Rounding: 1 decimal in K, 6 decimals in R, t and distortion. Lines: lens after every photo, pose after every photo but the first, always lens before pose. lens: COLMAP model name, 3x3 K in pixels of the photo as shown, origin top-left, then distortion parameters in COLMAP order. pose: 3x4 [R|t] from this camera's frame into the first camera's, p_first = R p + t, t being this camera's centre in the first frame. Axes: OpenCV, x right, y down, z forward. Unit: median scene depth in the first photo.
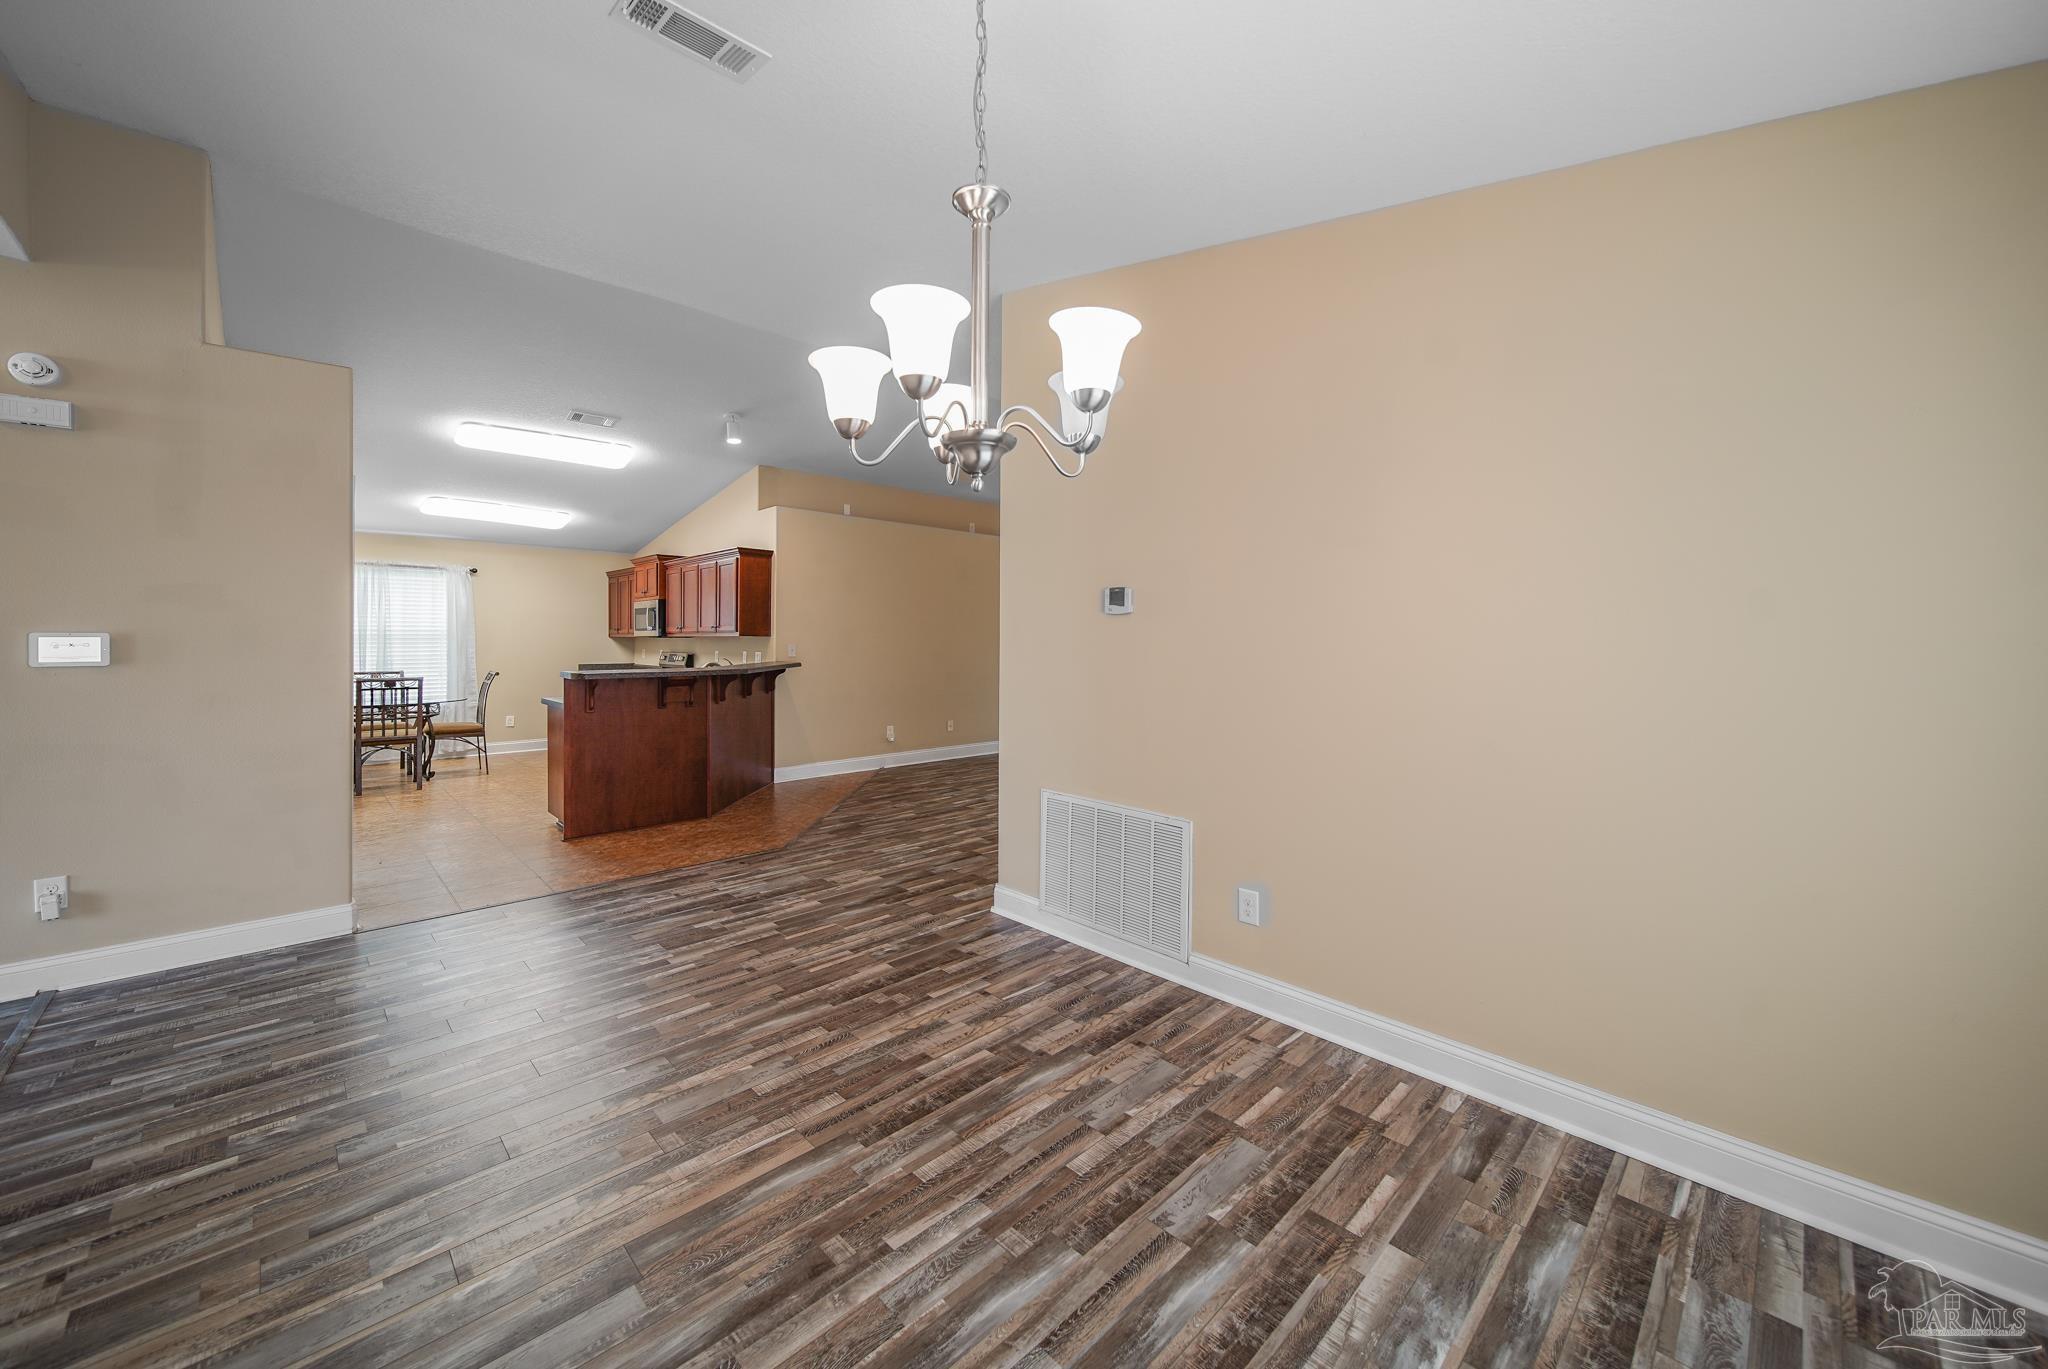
lens RADIAL K [[766.1, 0, 1023.5], [0, 766.1, 658.8], [0, 0, 1]] dist [-0.001388, -0.000168]
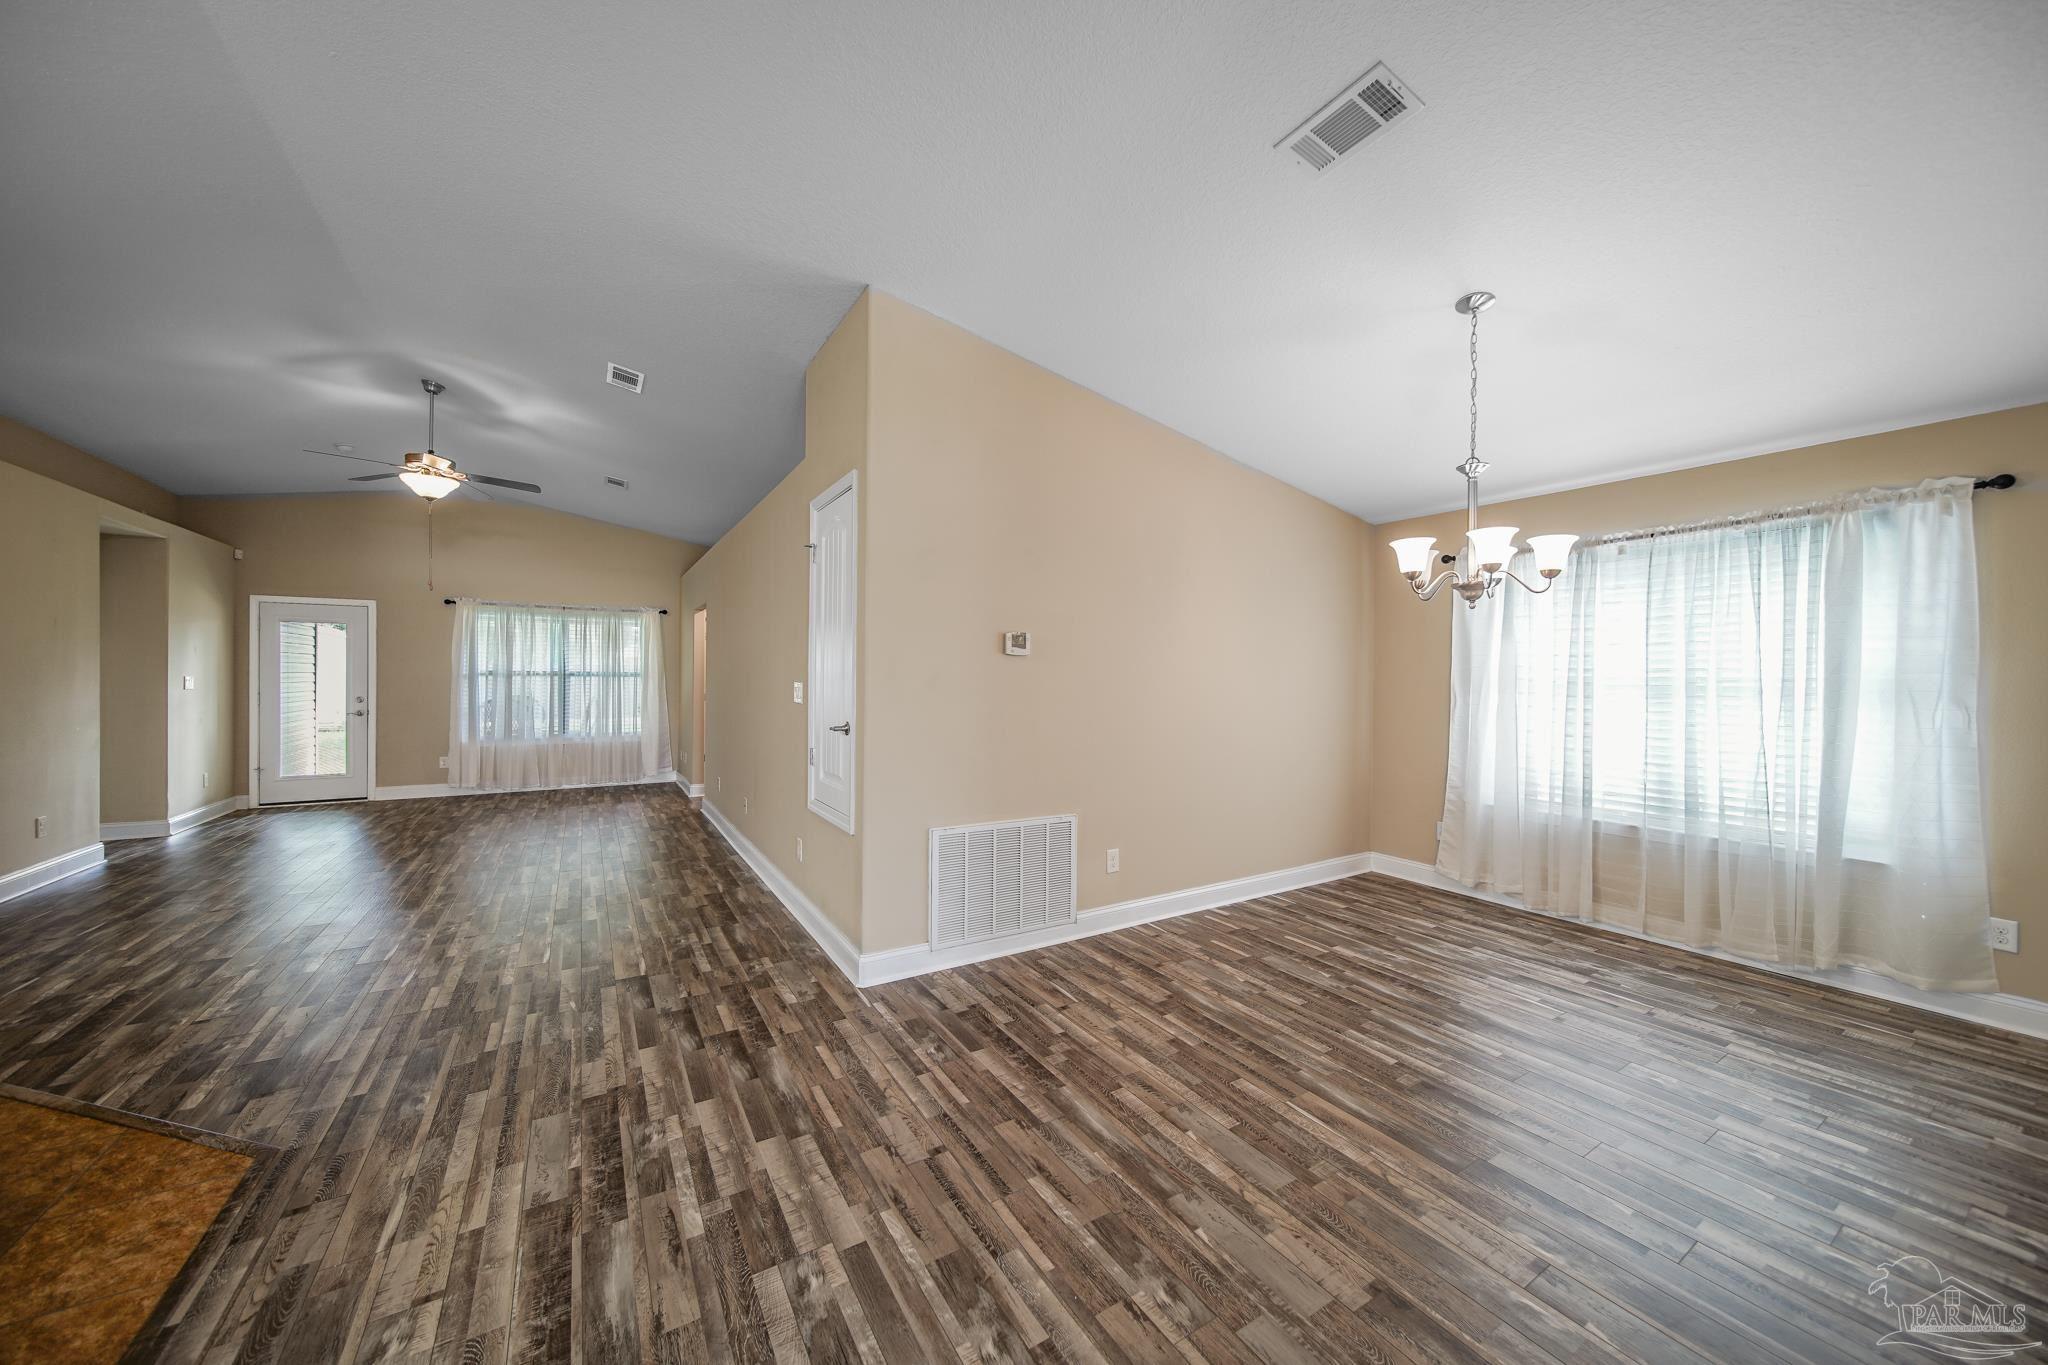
lens RADIAL K [[730.3, 0, 1049.0], [0, 730.3, 677.9], [0, 0, 1]] dist [-0.002079, -0.000106]
pose [[0.201187, -0.005242, 0.979539, -1.226386], [0.020088, 0.999797, 0.001224, -0.024397], [-0.979347, 0.019431, 0.201252, 0.953026]]
